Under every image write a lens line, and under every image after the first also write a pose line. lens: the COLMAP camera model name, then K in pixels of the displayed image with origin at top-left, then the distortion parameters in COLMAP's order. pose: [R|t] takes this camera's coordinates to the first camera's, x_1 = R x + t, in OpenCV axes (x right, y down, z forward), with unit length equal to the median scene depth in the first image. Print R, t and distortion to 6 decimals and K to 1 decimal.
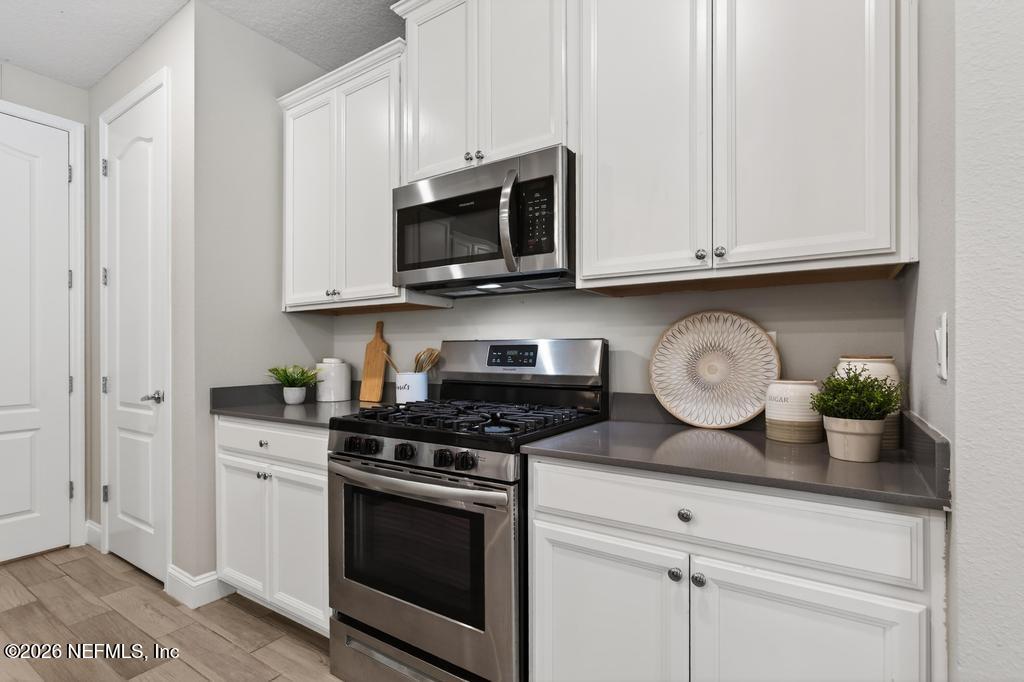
lens RADIAL K [[490.5, 0, 476.9], [0, 490.5, 344.8], [0, 0, 1]] dist [0.001797, -0.000991]
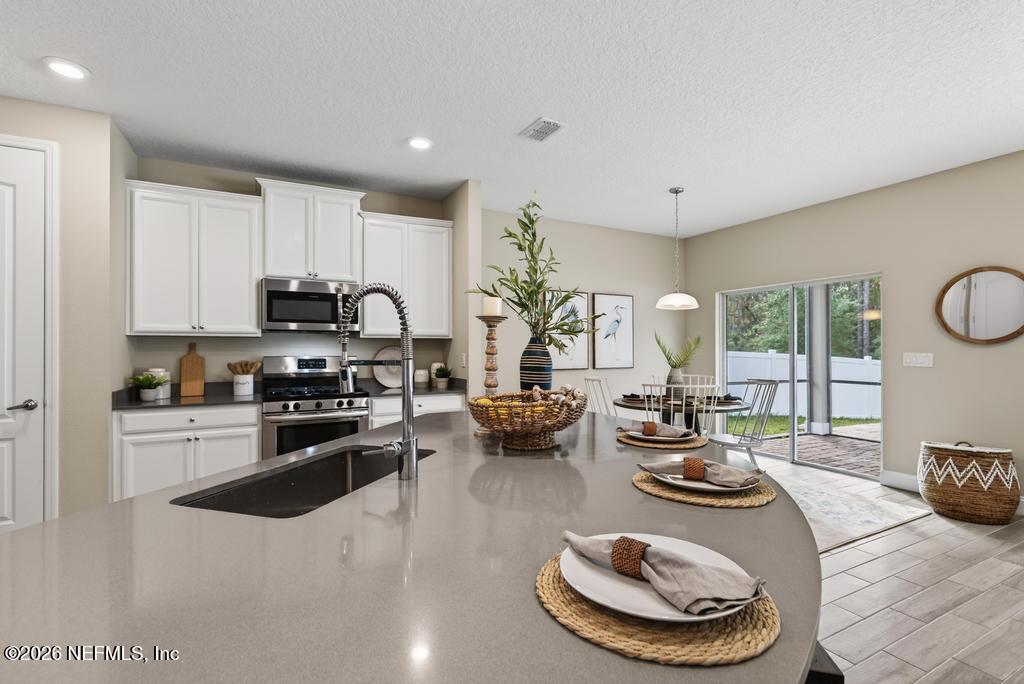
lens RADIAL K [[465.3, 0, 501.6], [0, 465.3, 349.0], [0, 0, 1]] dist [-0.008982, 0.000680]
pose [[0.464152, 0.005065, 0.885741, -1.573007], [-0.008087, 0.999966, -0.001481, -0.053958], [-0.885718, -0.006476, 0.464178, -0.776903]]
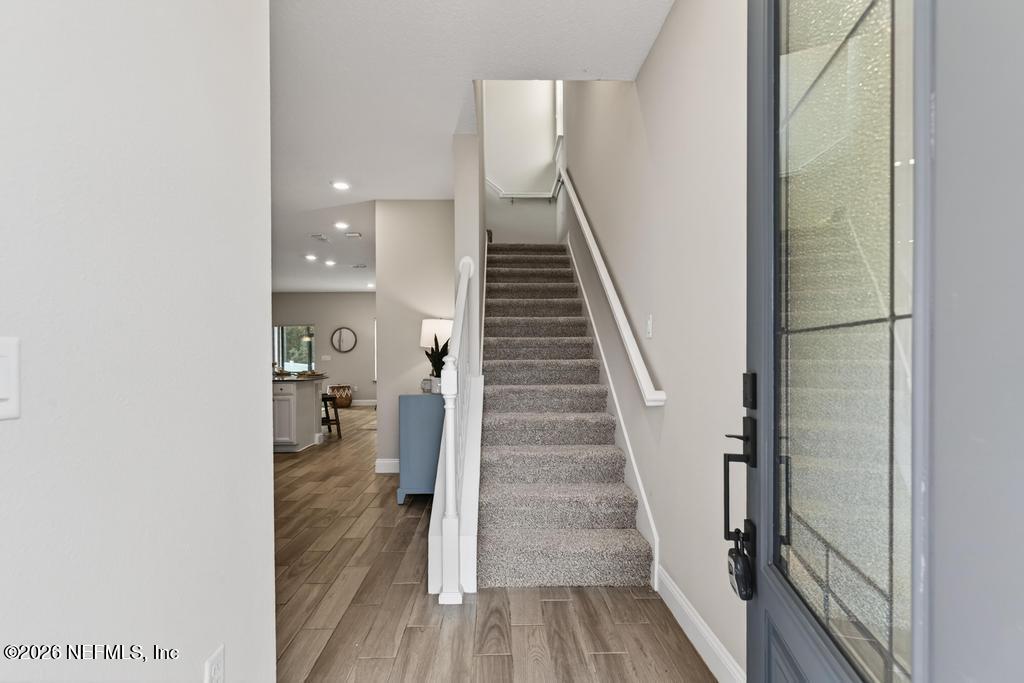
lens RADIAL K [[490.5, 0, 521.4], [0, 490.5, 361.2], [0, 0, 1]] dist [0.001797, -0.000991]
pose [[-0.614397, 0.003208, 0.788991, -5.348016], [-0.002012, 0.999982, -0.005632, 0.049956], [-0.788995, -0.005048, -0.614379, 0.418360]]
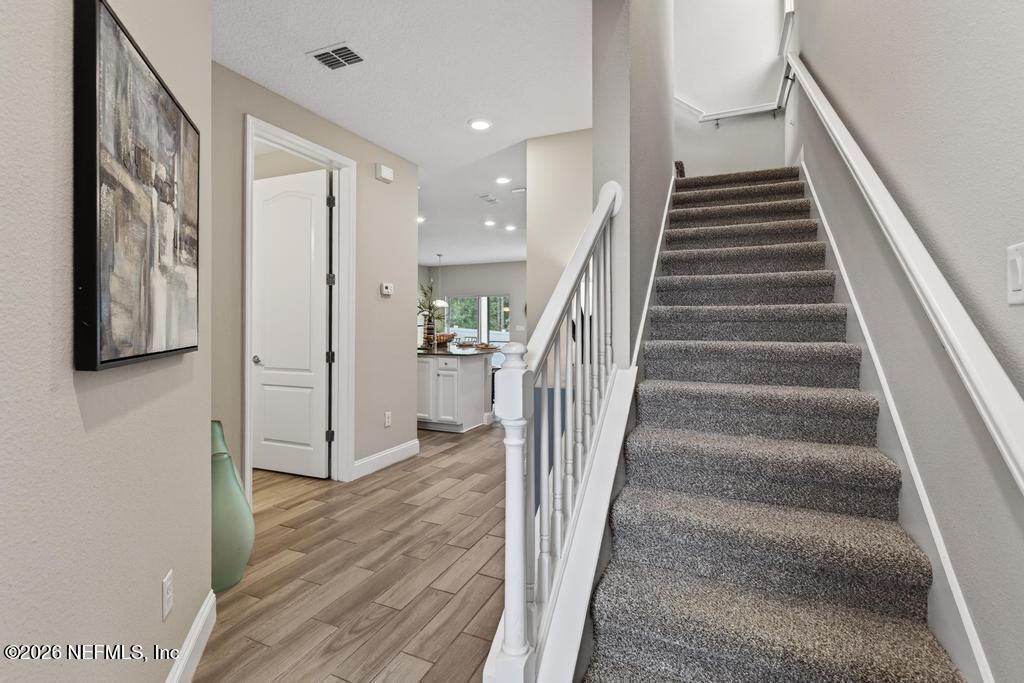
lens RADIAL K [[490.5, 0, 512.5], [0, 490.5, 323.8], [0, 0, 1]] dist [0.001797, -0.000991]
pose [[-0.208141, 0.011382, 0.978033, -4.844301], [-0.013209, 0.999808, -0.014446, 0.009308], [-0.978010, -0.015926, -0.207950, -0.108863]]
